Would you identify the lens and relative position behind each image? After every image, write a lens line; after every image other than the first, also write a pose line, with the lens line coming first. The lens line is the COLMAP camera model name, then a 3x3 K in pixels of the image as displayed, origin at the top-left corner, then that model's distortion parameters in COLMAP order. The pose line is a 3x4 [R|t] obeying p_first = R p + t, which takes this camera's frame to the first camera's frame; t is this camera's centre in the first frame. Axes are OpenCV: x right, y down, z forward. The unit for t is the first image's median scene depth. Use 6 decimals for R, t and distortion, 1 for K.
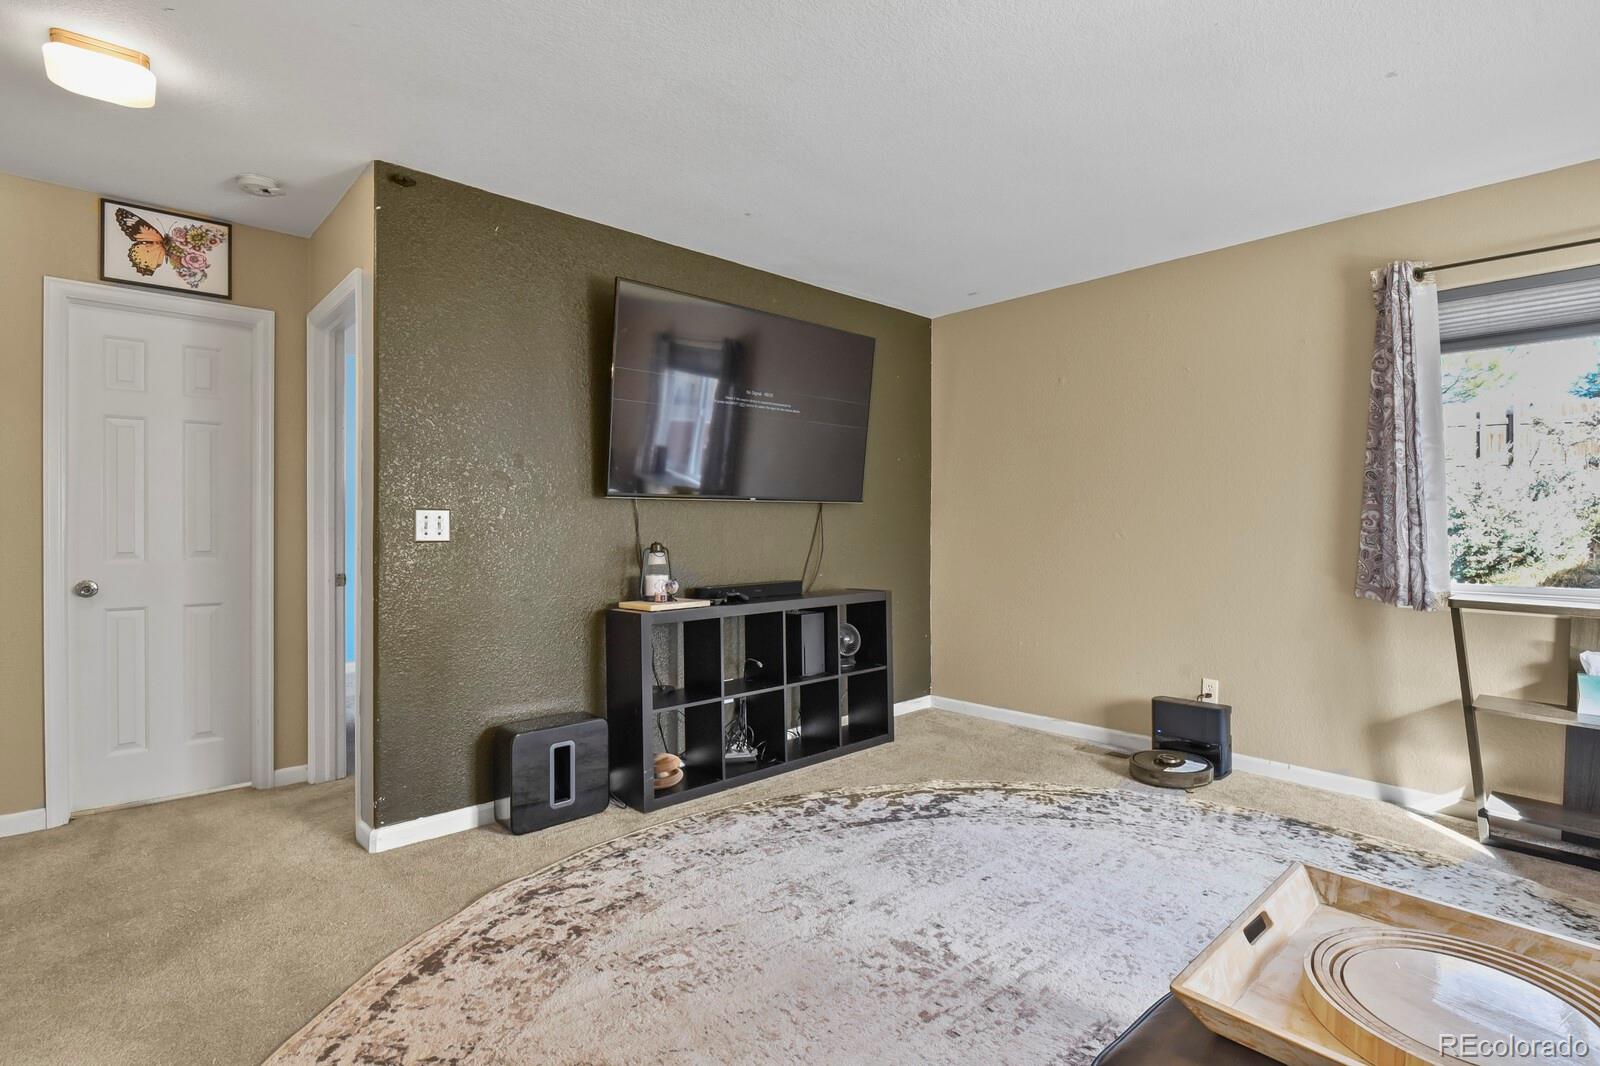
lens RADIAL K [[775.0, 0, 795.6], [0, 775.0, 542.9], [0, 0, 1]] dist [-0.005968, -0.003773]
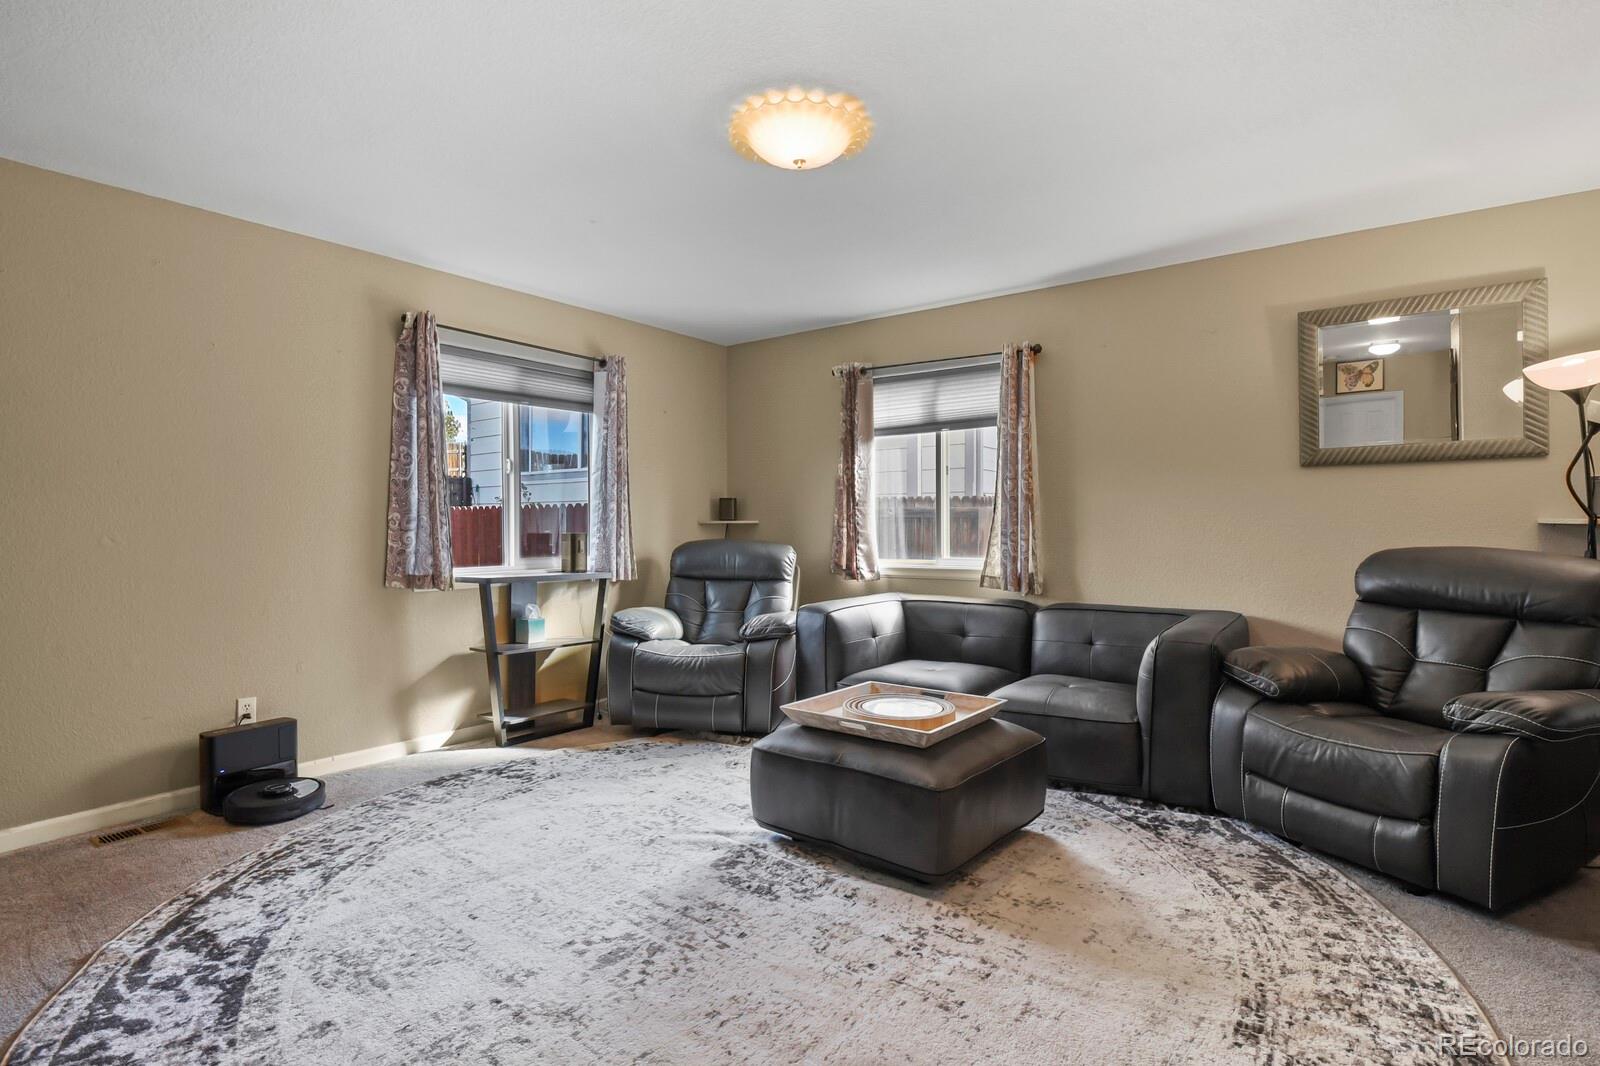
lens RADIAL K [[775.0, 0, 828.5], [0, 775.0, 536.7], [0, 0, 1]] dist [-0.005968, -0.003773]
pose [[-0.200794, -0.015820, 0.979506, -0.614294], [0.028426, 0.999354, 0.021968, -0.016086], [-0.979221, 0.032255, -0.200215, 0.651185]]
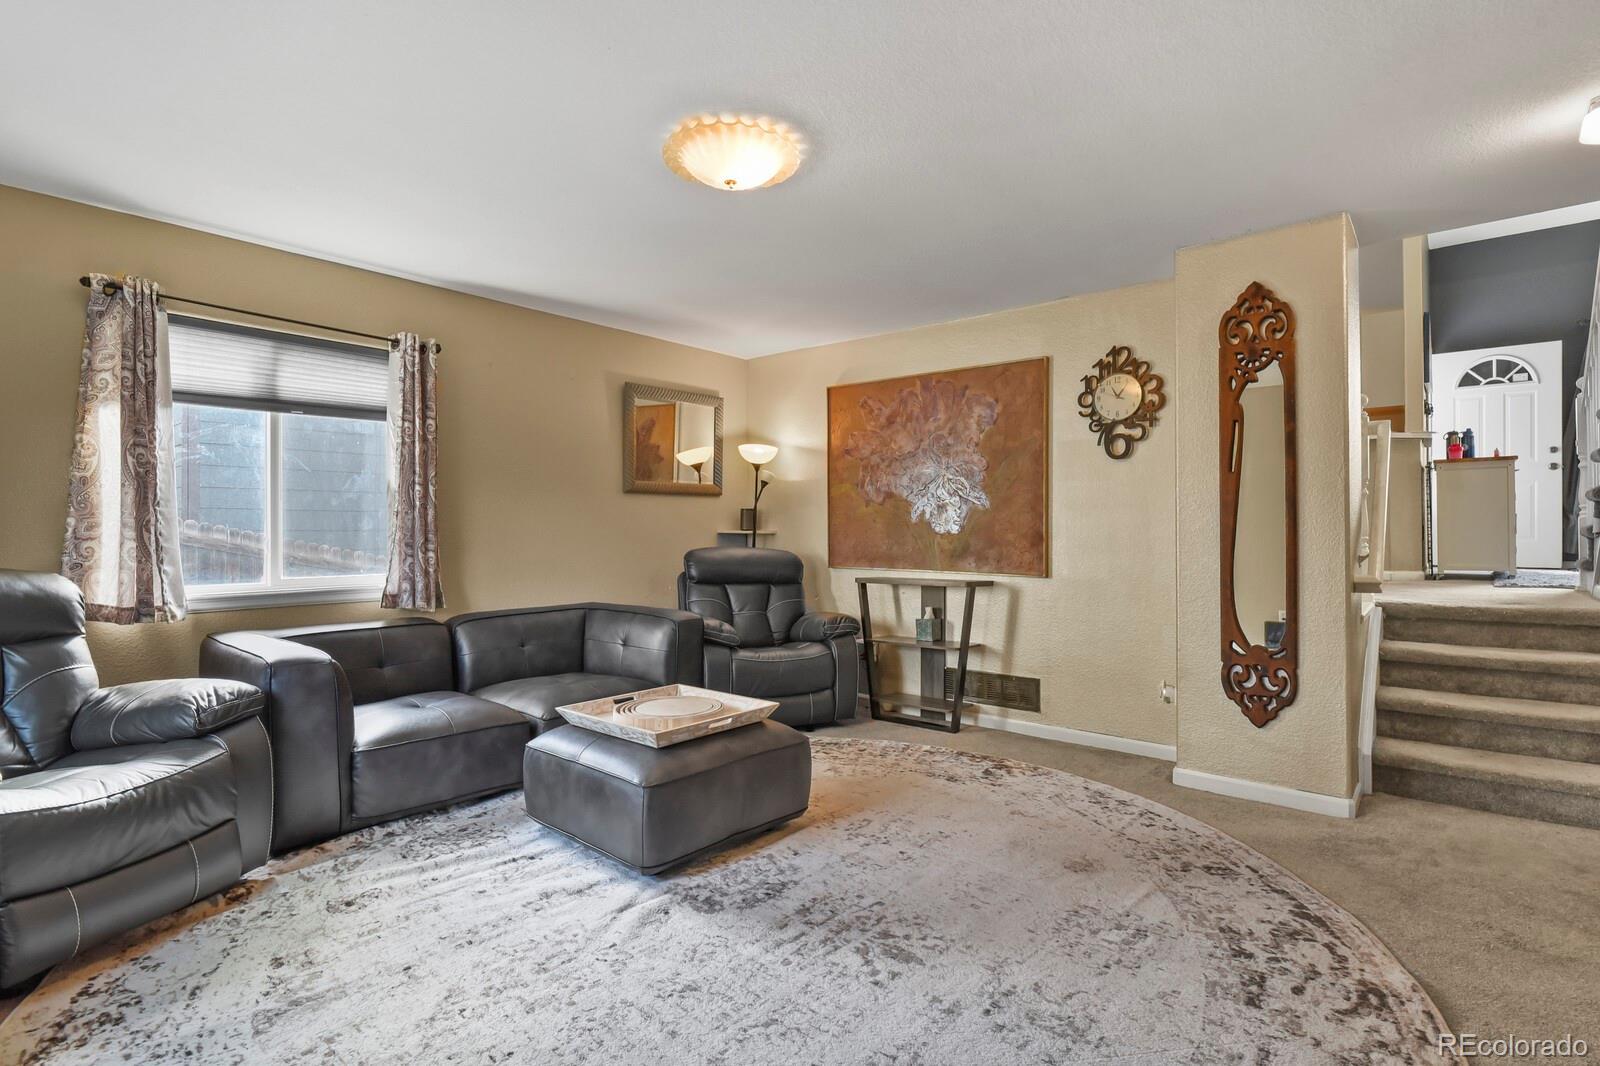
lens RADIAL K [[775.0, 0, 766.0], [0, 775.0, 533.6], [0, 0, 1]] dist [-0.005968, -0.003773]
pose [[-0.996488, 0.002384, -0.083707, 0.291514], [-0.000168, 0.999536, 0.030463, -0.039261], [0.083741, 0.030370, -0.996025, 1.409792]]
